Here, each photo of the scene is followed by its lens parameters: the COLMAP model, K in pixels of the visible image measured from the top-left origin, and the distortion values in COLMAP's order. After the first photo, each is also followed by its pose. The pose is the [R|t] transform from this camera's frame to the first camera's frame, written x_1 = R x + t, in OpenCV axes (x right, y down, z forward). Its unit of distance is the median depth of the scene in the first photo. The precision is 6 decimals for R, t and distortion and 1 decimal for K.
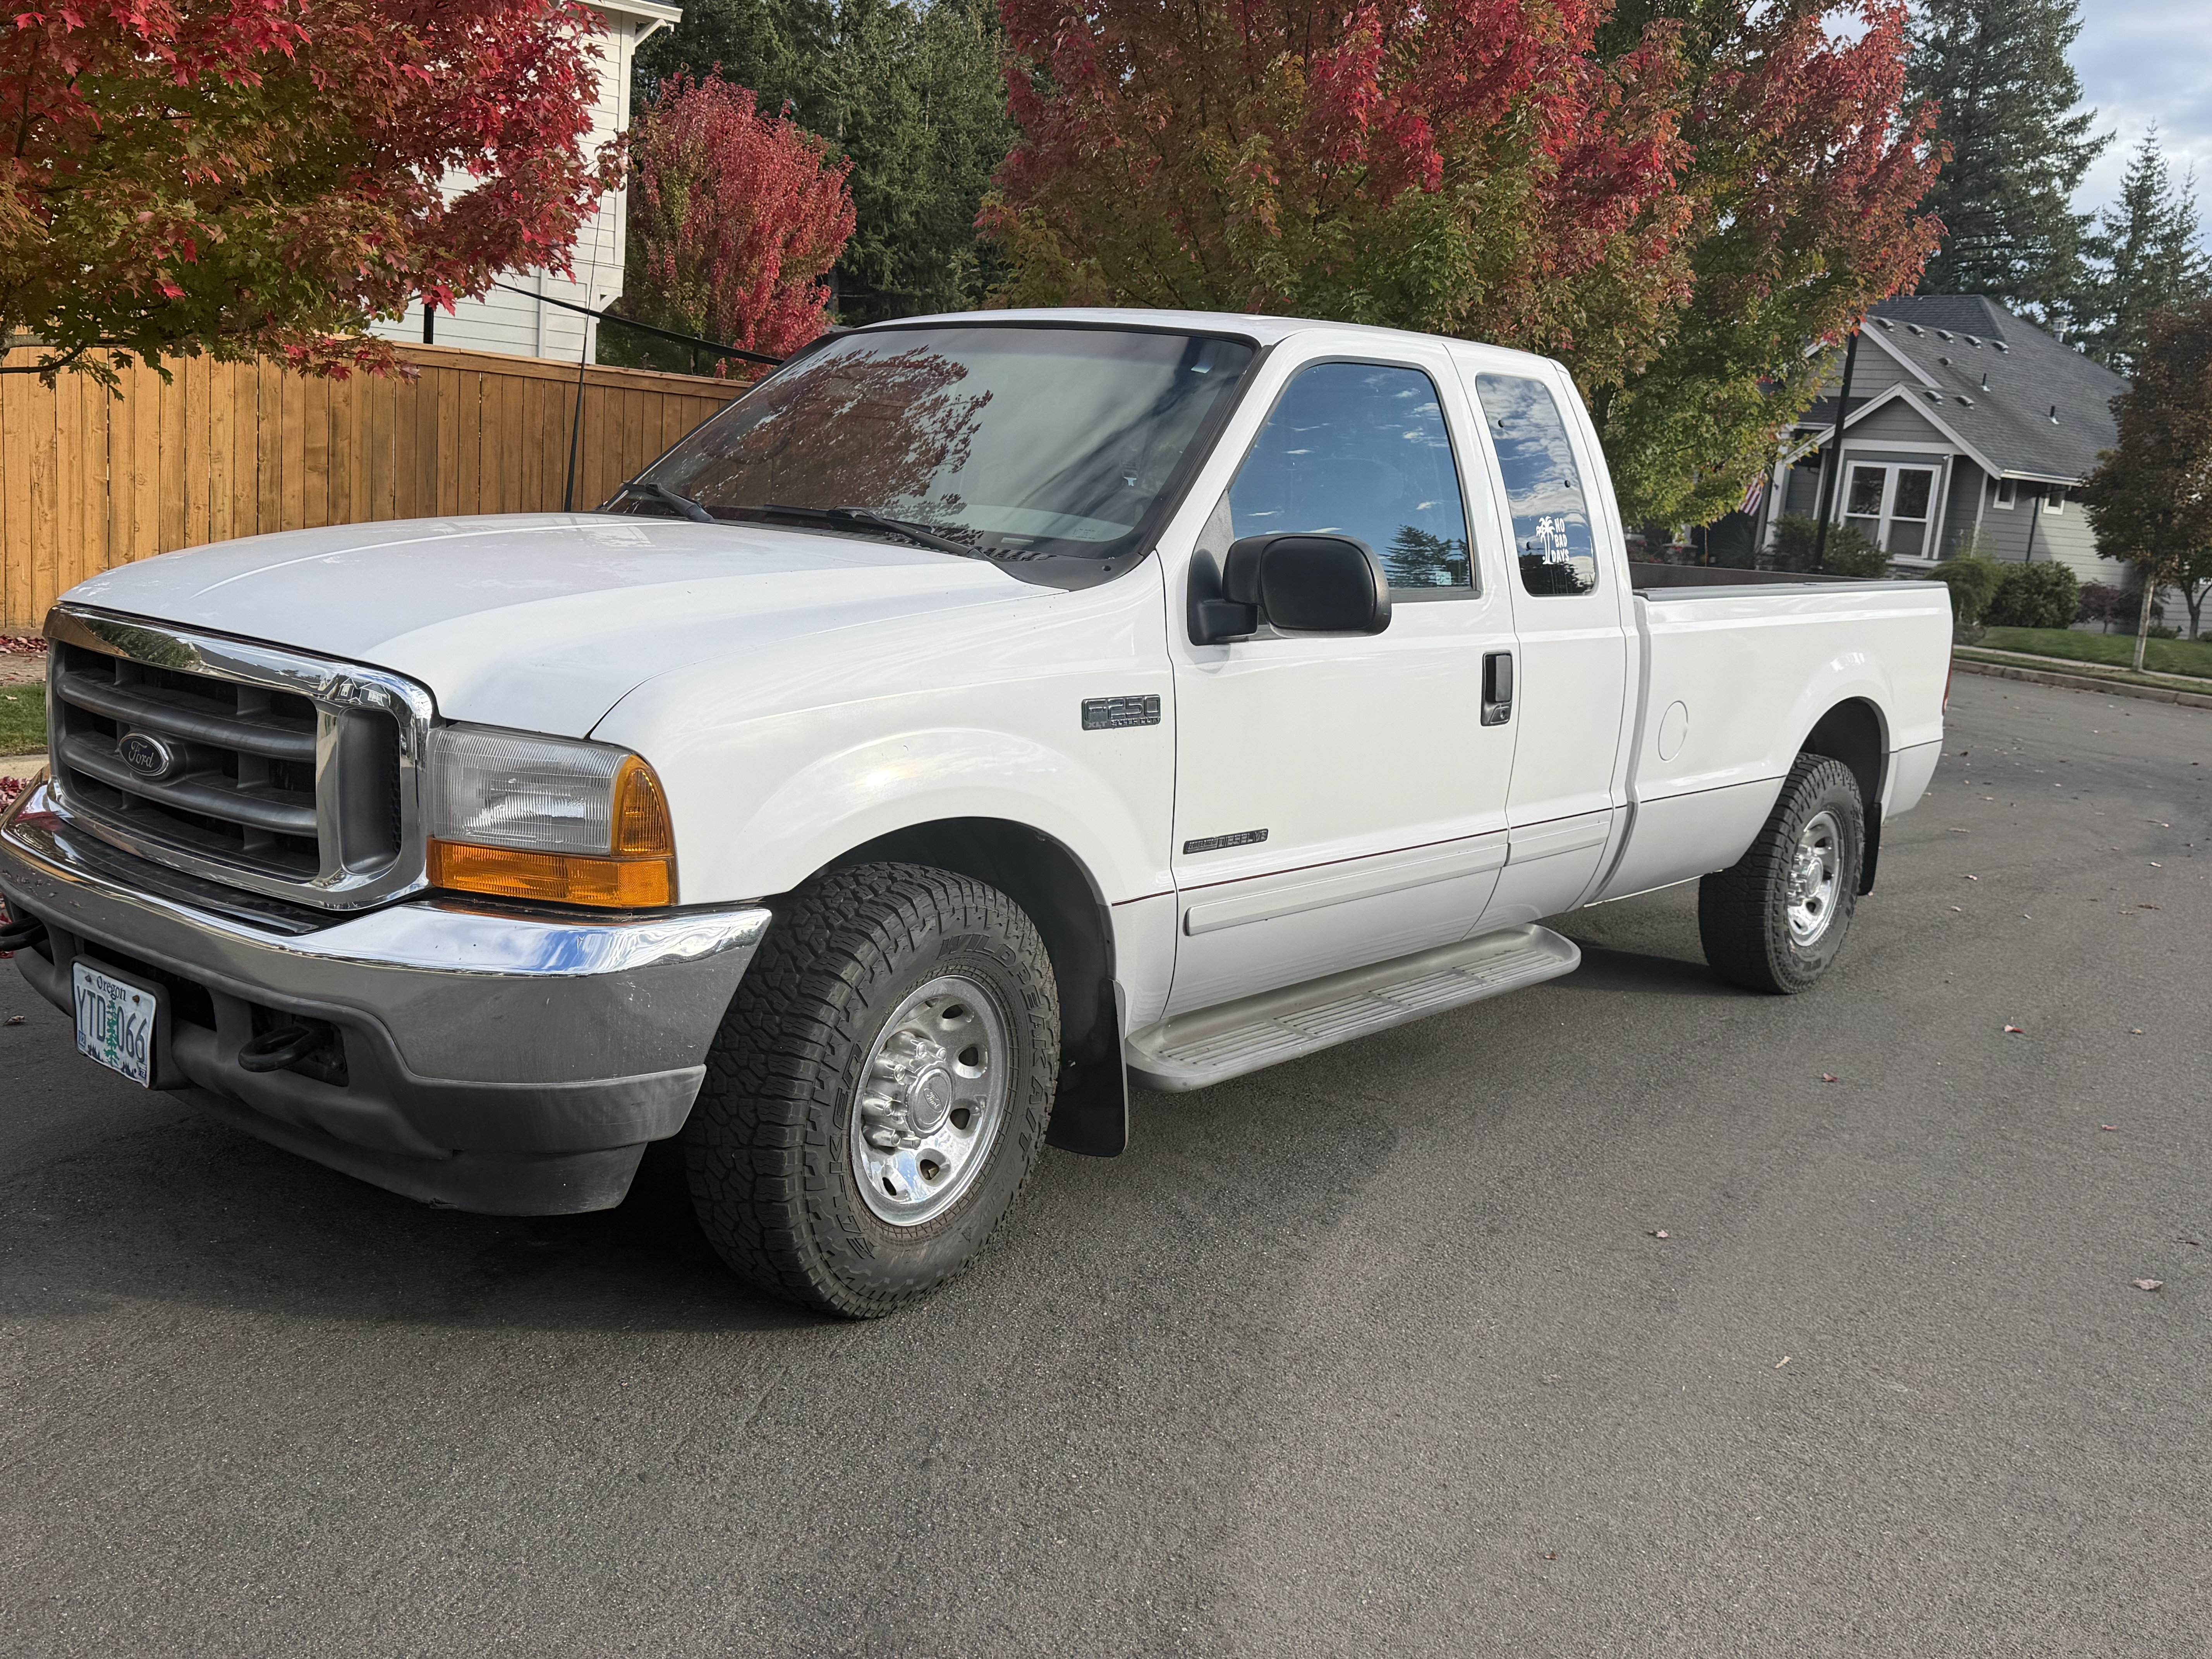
lens RADIAL K [[1963.0, 0, 1108.9], [0, 1963.0, 821.5], [0, 0, 1]] dist [0.062060, -0.019334]
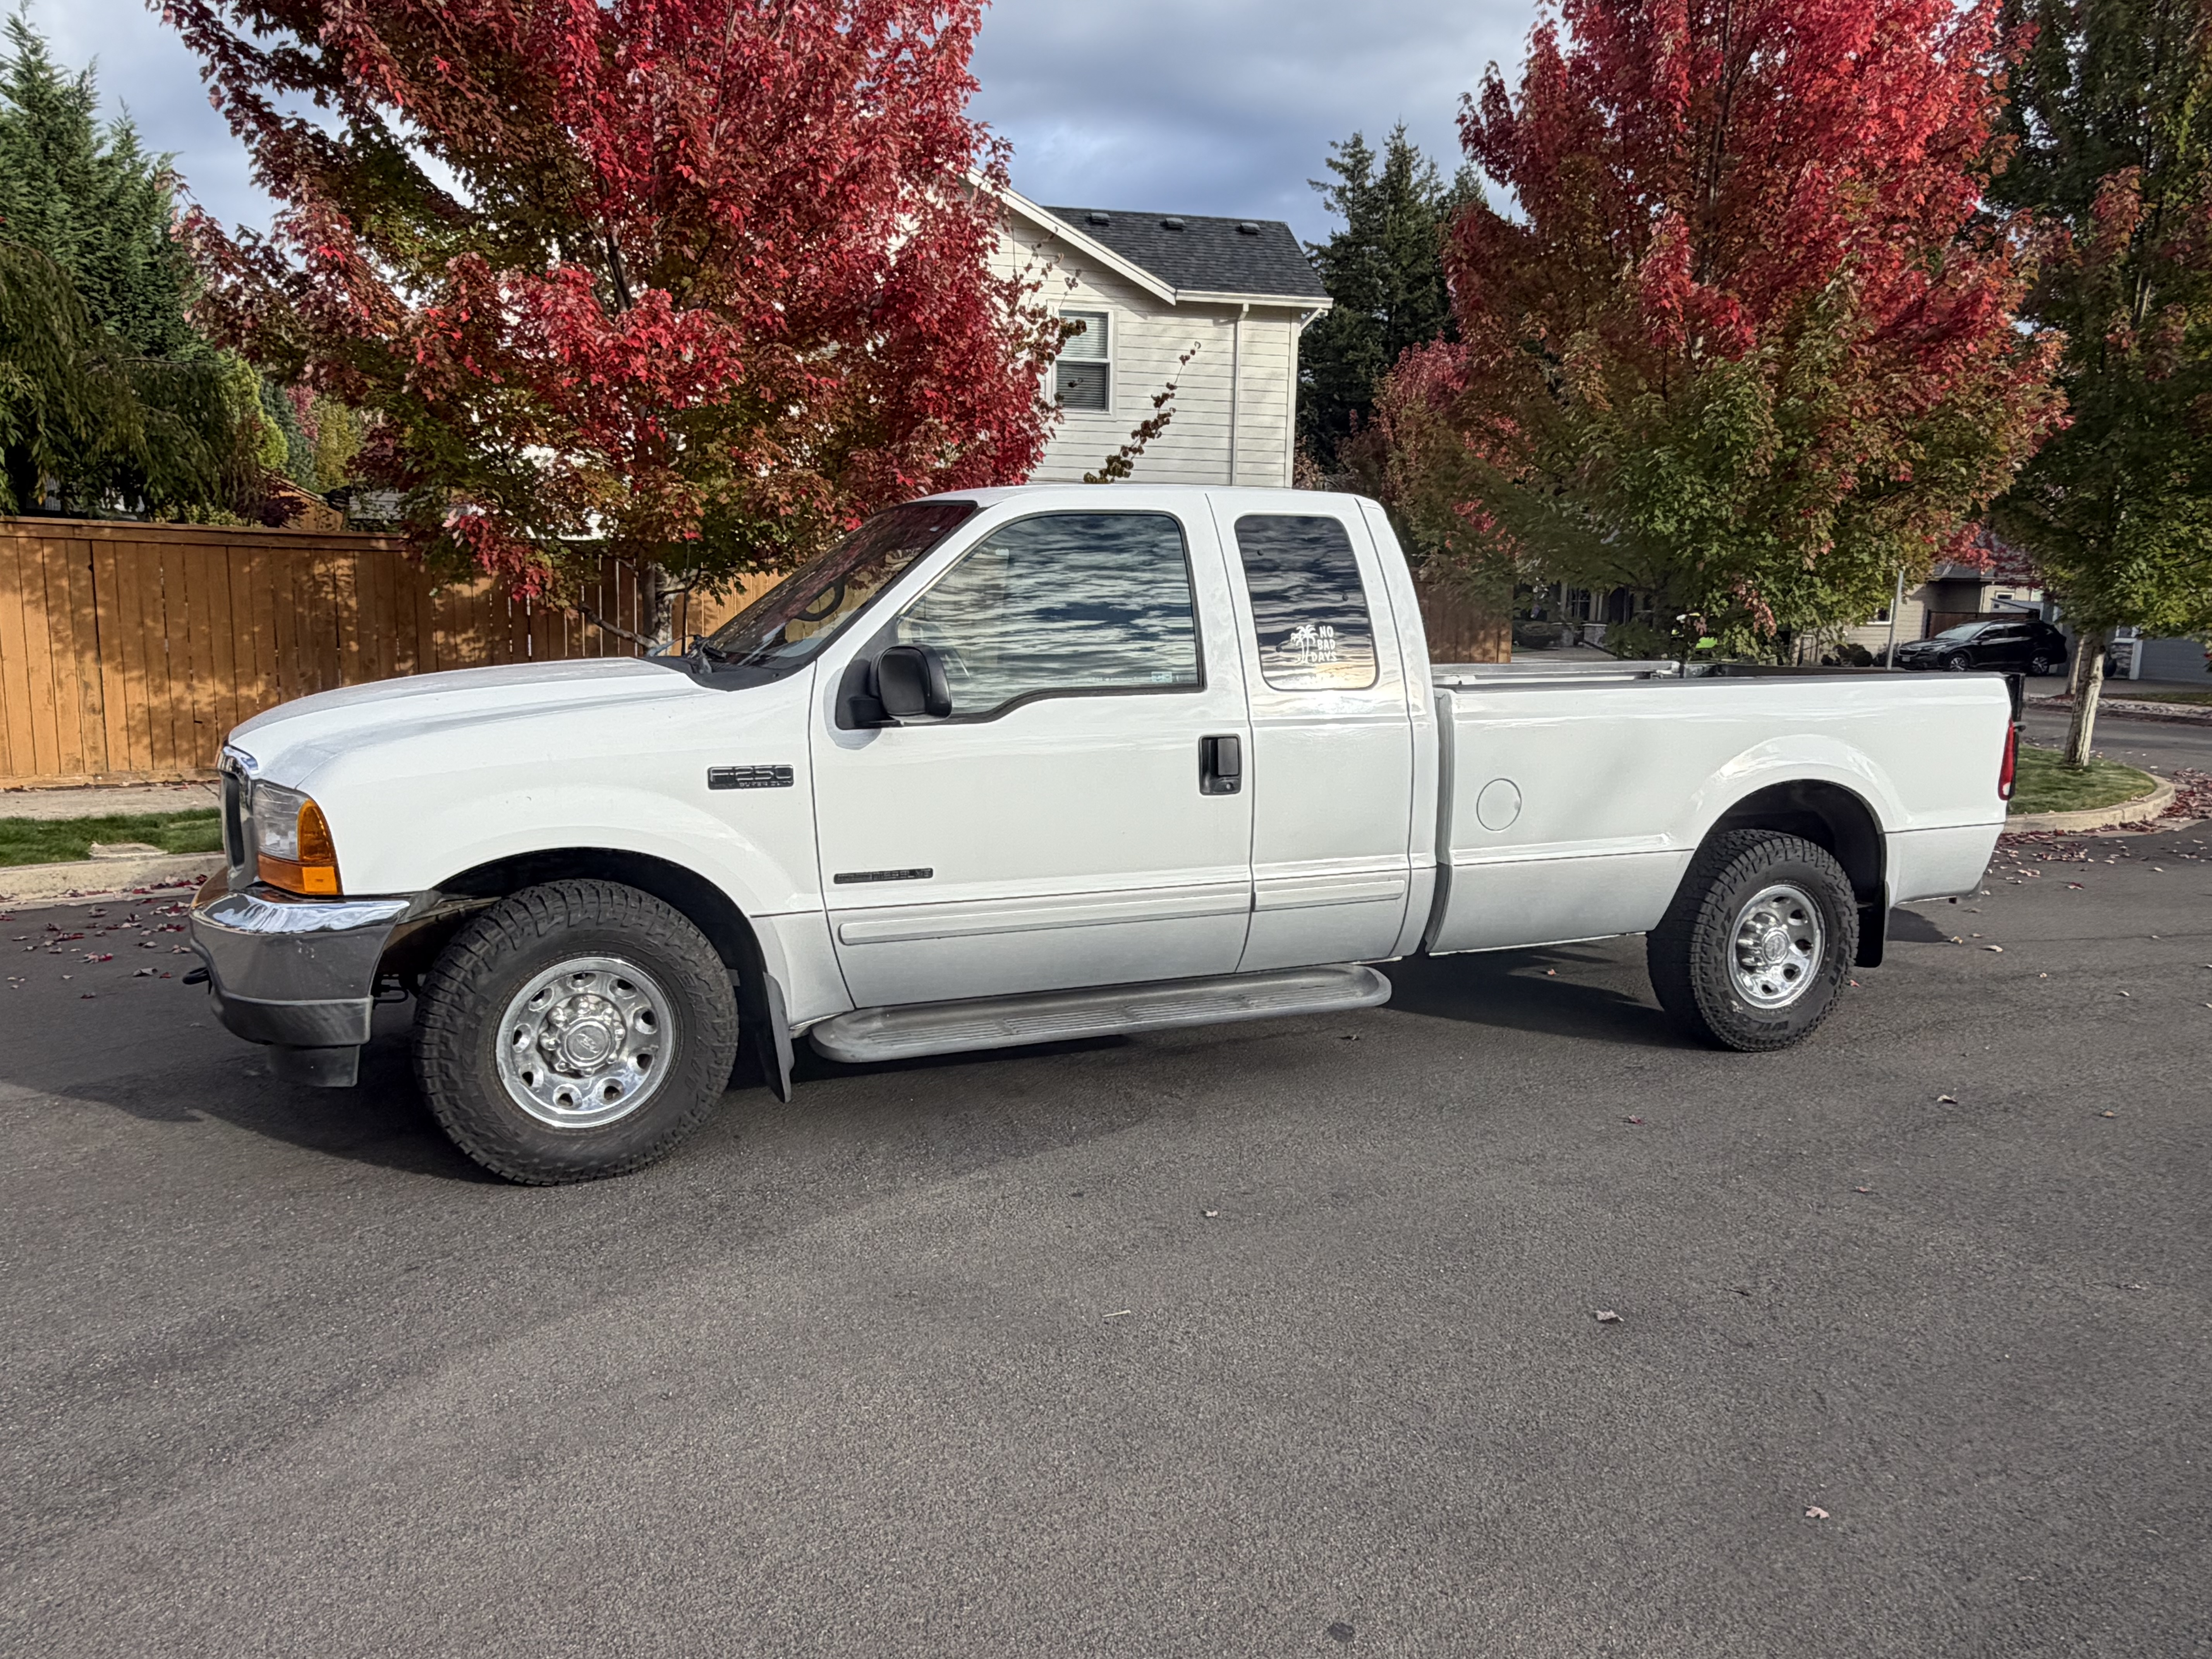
lens RADIAL K [[1504.5, 0, 1106.0], [0, 1504.5, 829.7], [0, 0, 1]] dist [-0.006819, 0.006541]
pose [[0.888369, 0.008851, -0.459045, 0.678492], [-0.030981, 0.998691, -0.040701, 0.015775], [0.458083, 0.050379, 0.887480, 0.160278]]
